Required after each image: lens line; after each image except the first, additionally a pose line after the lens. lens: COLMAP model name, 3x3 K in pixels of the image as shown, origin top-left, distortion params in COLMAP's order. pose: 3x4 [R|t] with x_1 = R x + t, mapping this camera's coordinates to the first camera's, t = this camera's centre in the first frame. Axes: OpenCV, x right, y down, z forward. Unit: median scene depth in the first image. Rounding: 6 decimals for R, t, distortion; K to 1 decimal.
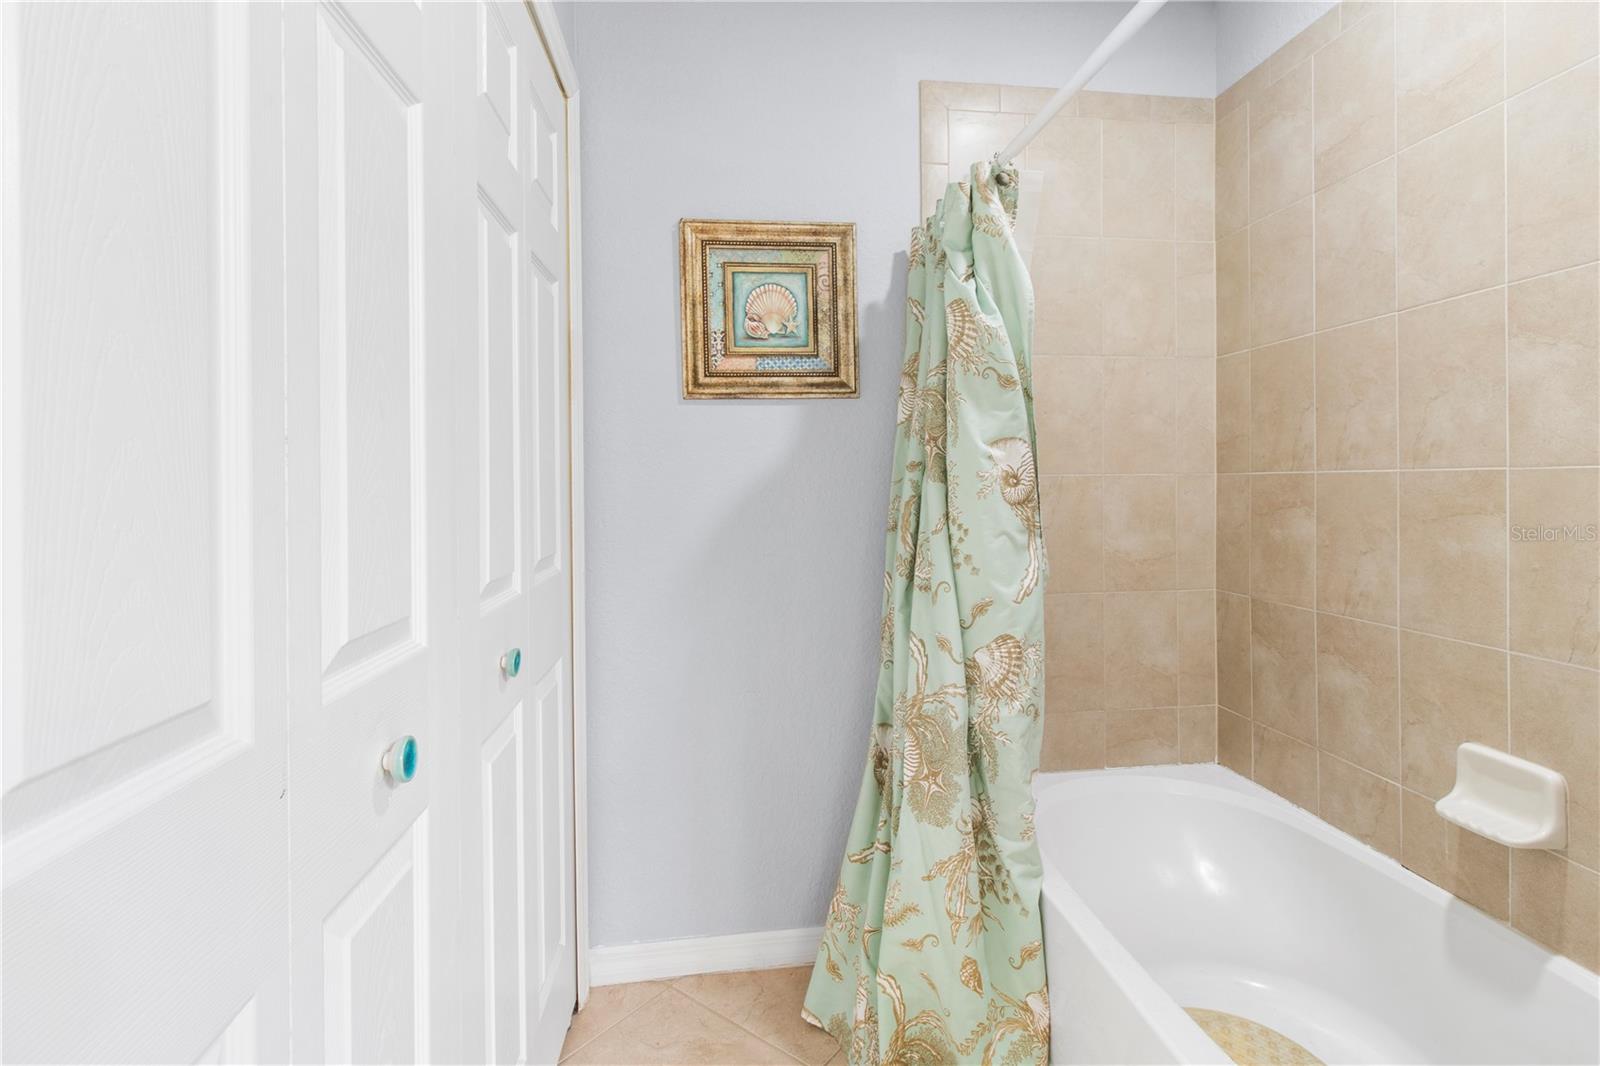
lens RADIAL K [[774.7, 0, 809.9], [0, 774.7, 482.2], [0, 0, 1]] dist [-0.001521, 0.000354]
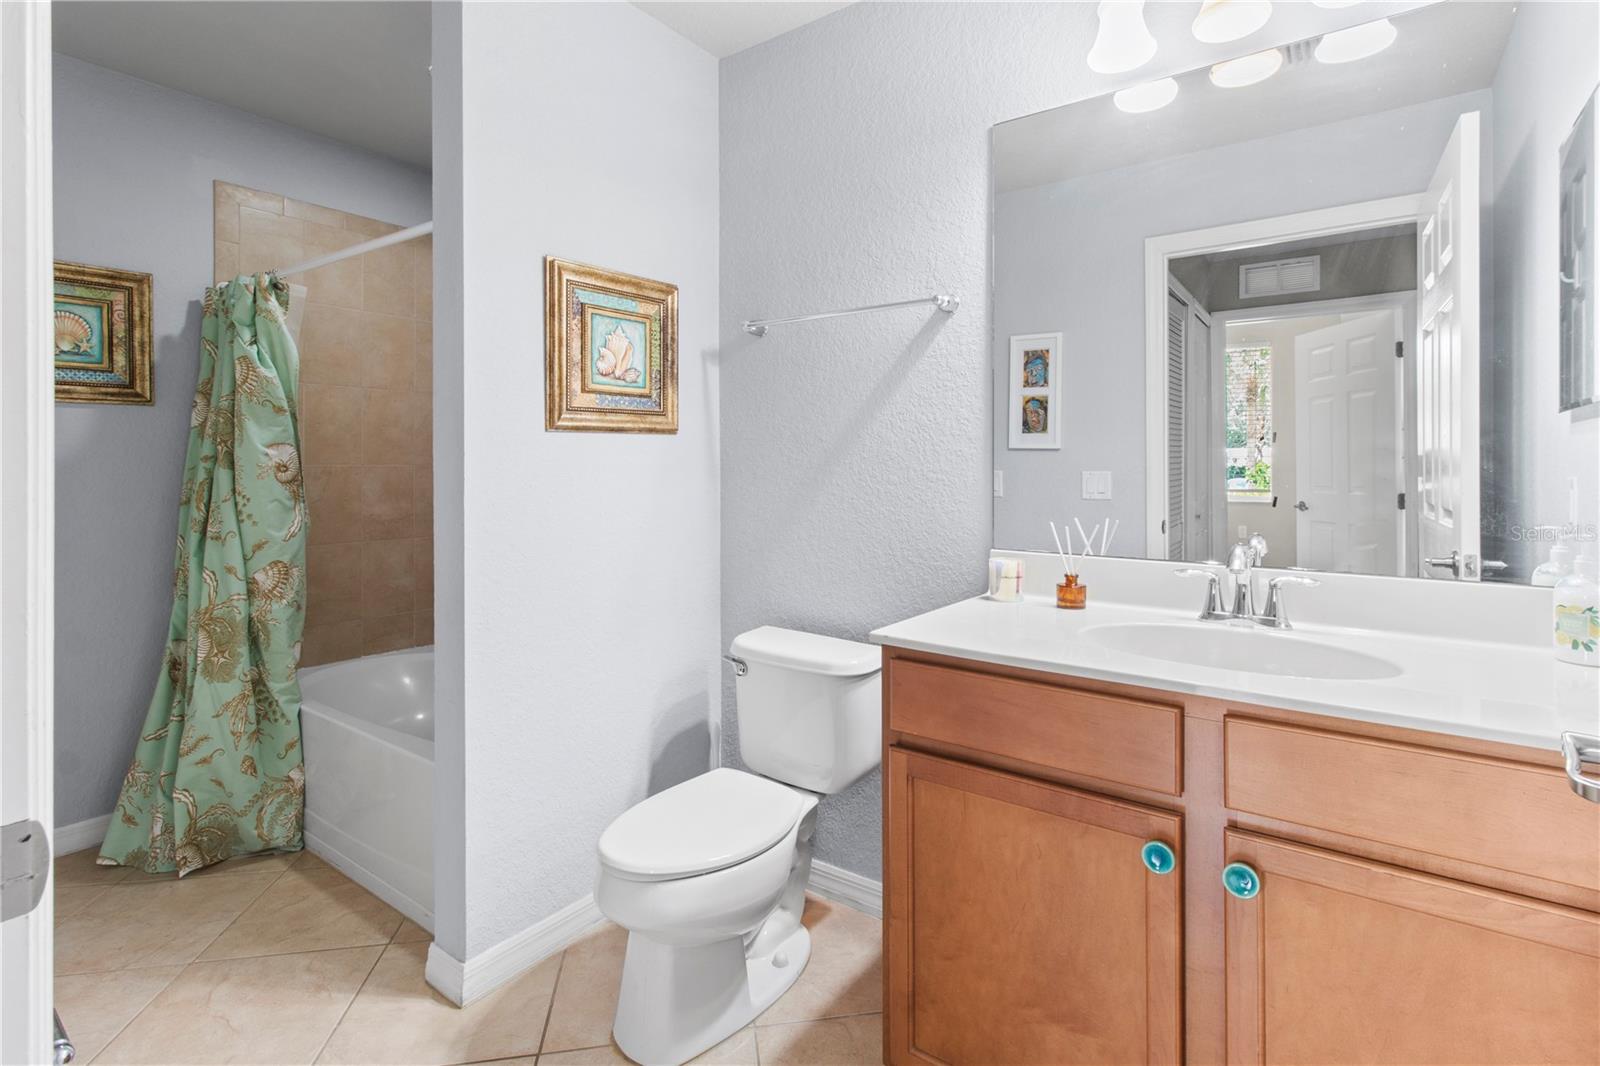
lens RADIAL K [[774.7, 0, 830.9], [0, 774.7, 465.2], [0, 0, 1]] dist [-0.001521, 0.000354]
pose [[0.678410, 0.010202, 0.734613, -0.158093], [-0.002577, 0.999930, -0.011507, 0.006655], [-0.734679, 0.005913, 0.678389, -0.969243]]
